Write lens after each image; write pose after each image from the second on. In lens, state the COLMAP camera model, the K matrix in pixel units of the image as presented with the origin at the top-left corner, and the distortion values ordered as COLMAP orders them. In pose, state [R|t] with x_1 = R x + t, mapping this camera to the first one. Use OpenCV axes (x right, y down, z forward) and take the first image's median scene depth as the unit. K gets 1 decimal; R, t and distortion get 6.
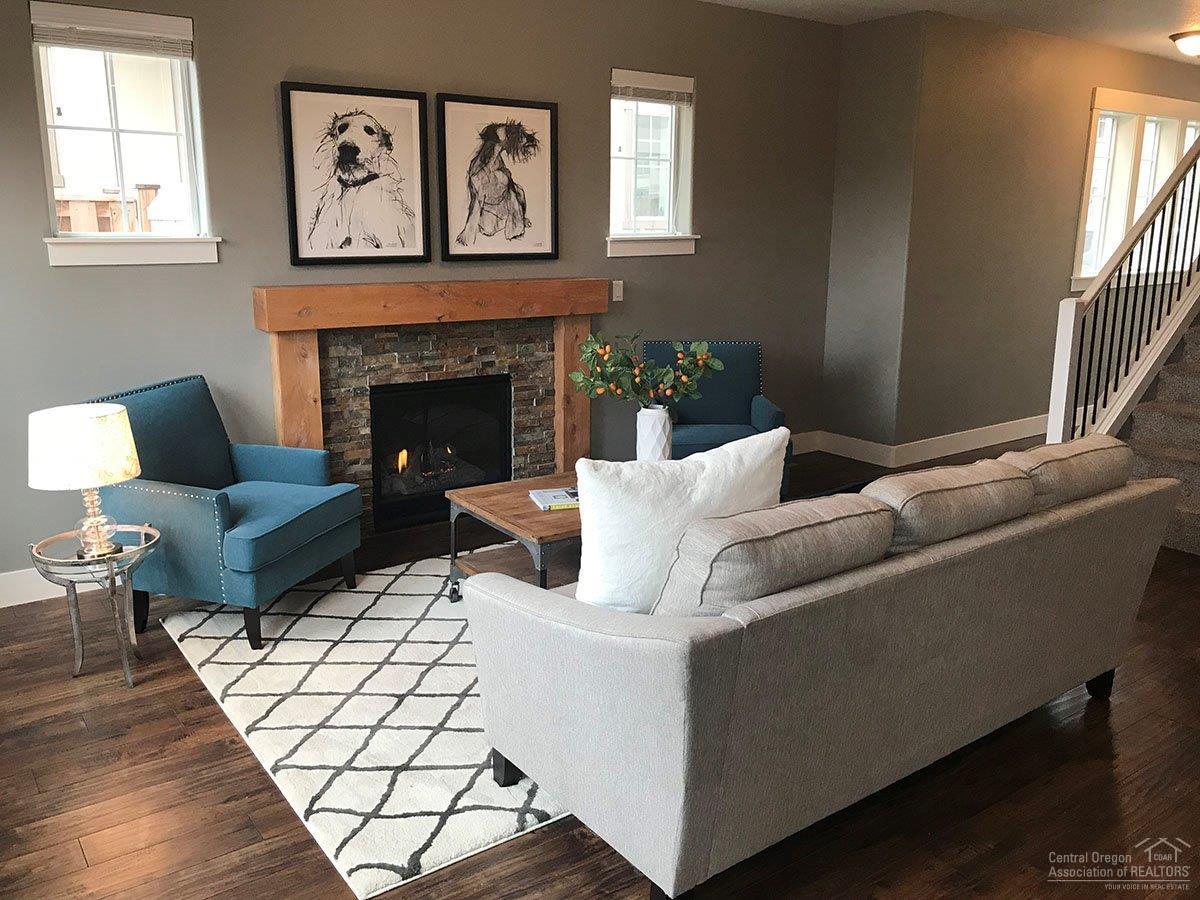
lens RADIAL K [[993.7, 0, 600.0], [0, 993.7, 444.9], [0, 0, 1]] dist [0.023301, -0.041015]
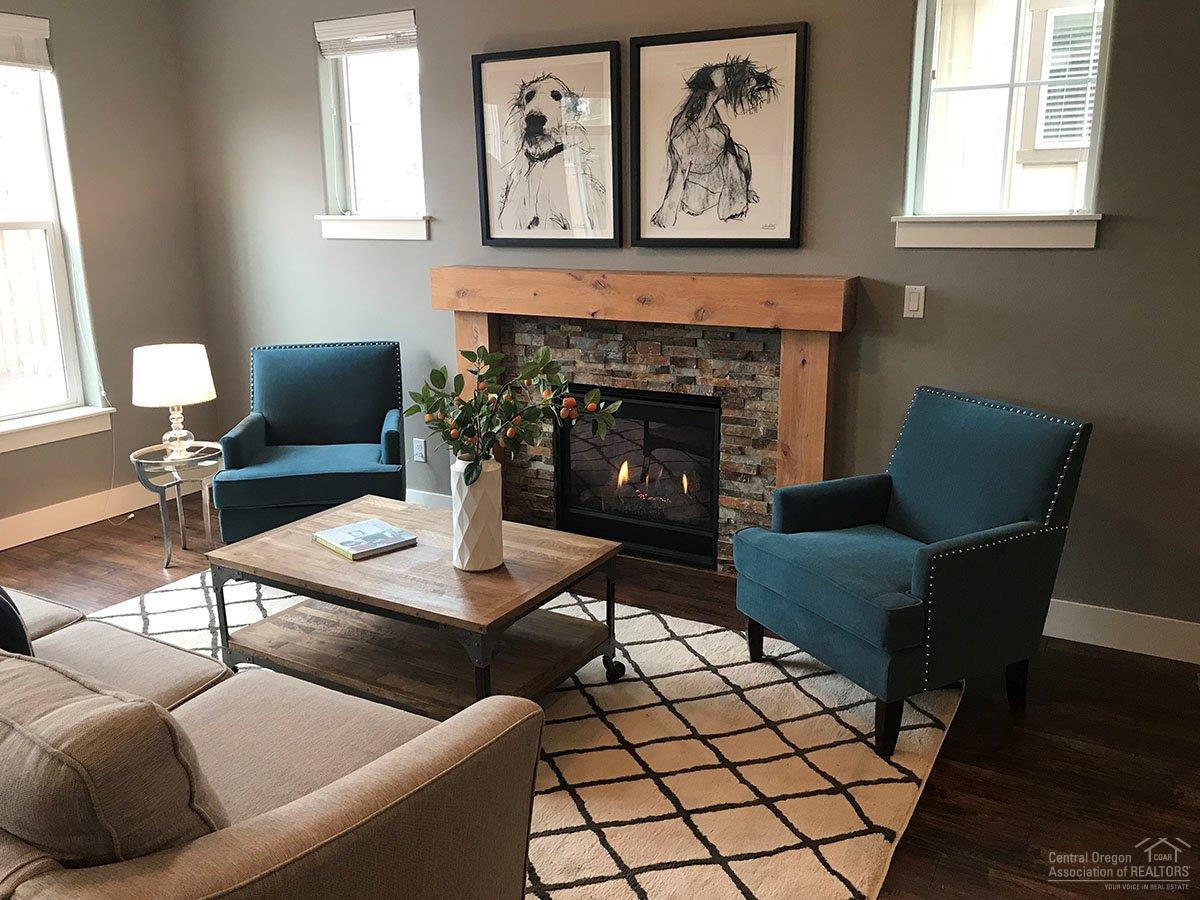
lens RADIAL K [[993.7, 0, 598.7], [0, 993.7, 458.2], [0, 0, 1]] dist [0.023301, -0.041015]
pose [[0.417872, 0.212256, -0.883363, 0.593414], [-0.192249, 0.970965, 0.142362, -0.125726], [0.887932, 0.110337, 0.446545, 0.625297]]
